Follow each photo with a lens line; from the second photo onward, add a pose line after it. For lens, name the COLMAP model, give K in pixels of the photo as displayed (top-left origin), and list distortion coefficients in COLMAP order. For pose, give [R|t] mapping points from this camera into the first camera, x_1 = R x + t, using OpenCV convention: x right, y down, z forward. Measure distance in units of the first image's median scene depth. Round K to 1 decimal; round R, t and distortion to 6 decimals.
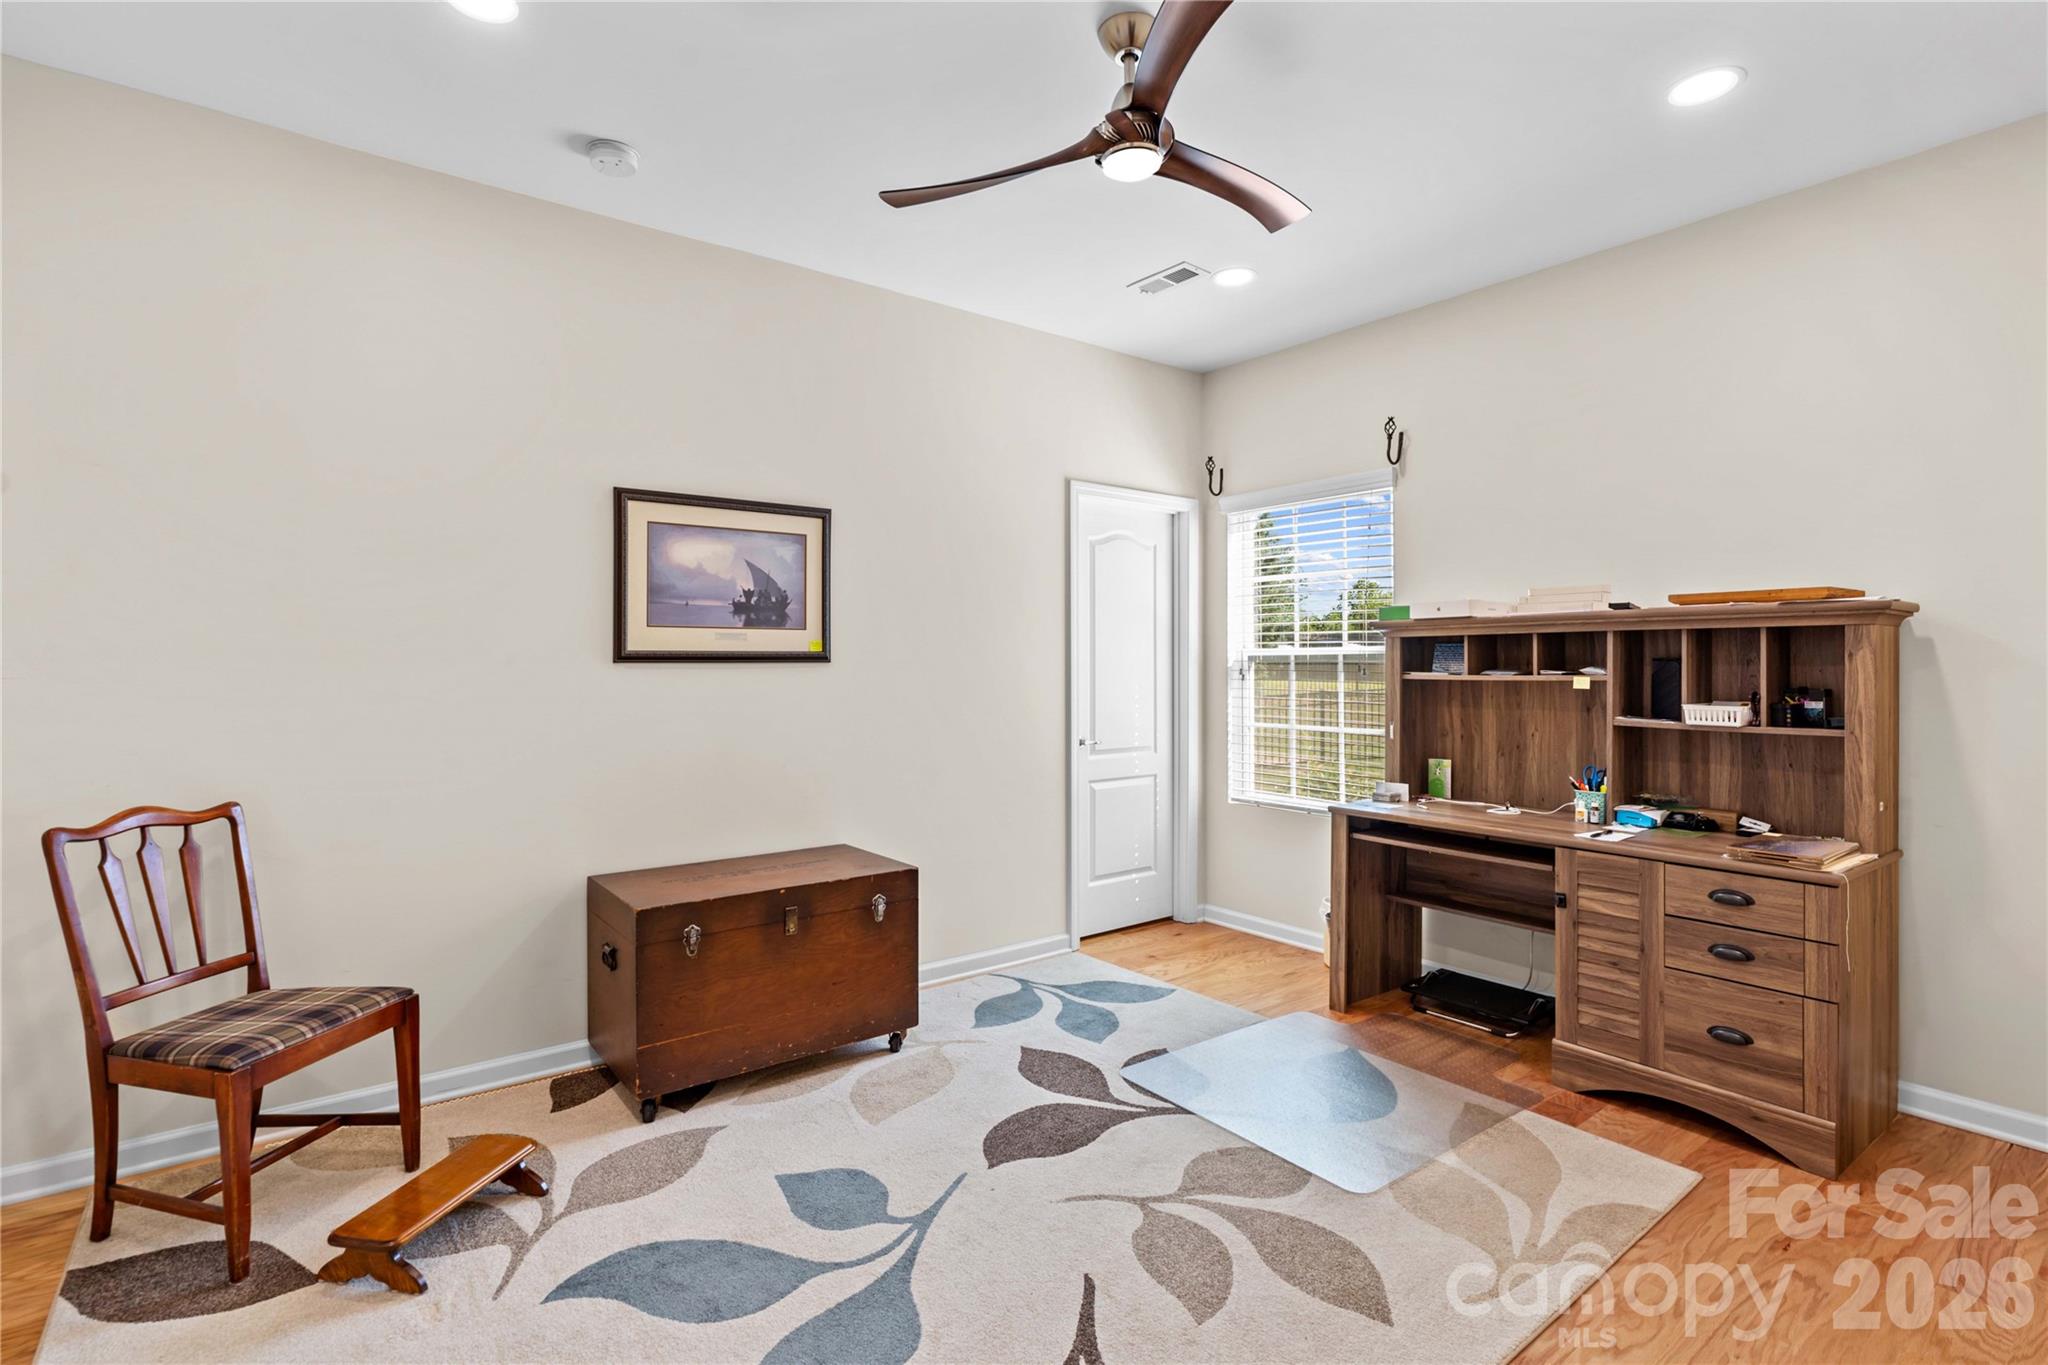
lens RADIAL K [[941.2, 0, 1029.8], [0, 941.2, 671.7], [0, 0, 1]] dist [-0.017708, 0.005077]
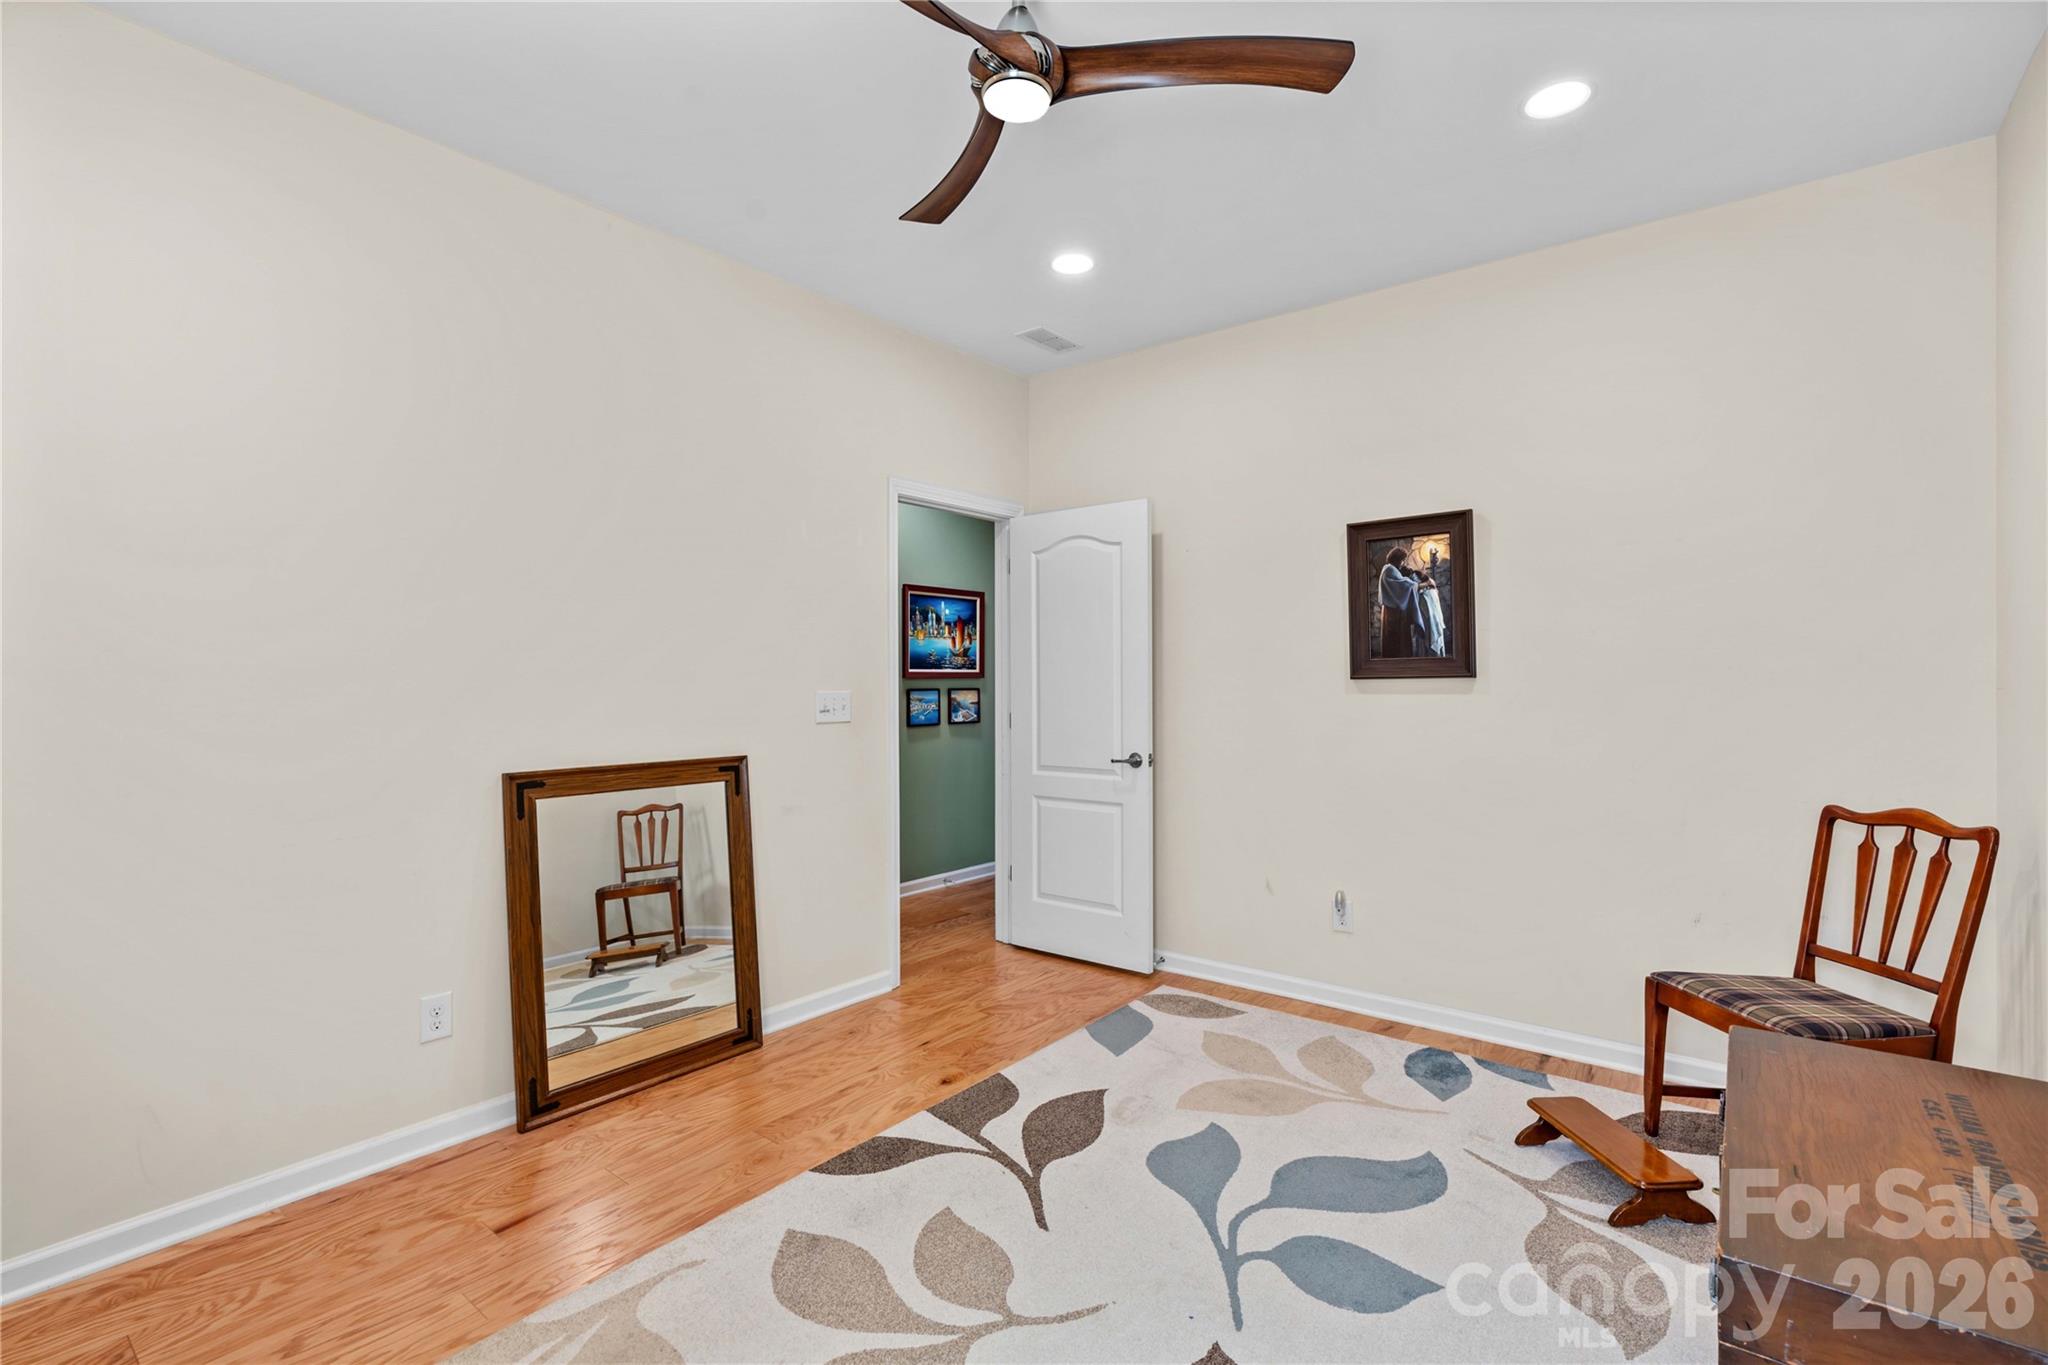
lens RADIAL K [[941.2, 0, 1026.3], [0, 941.2, 686.6], [0, 0, 1]] dist [-0.017708, 0.005077]
pose [[-0.970629, 0.004698, -0.240535, 0.313950], [0.002508, 0.999953, 0.009409, -0.009419], [0.240568, 0.008529, -0.970595, 1.862507]]
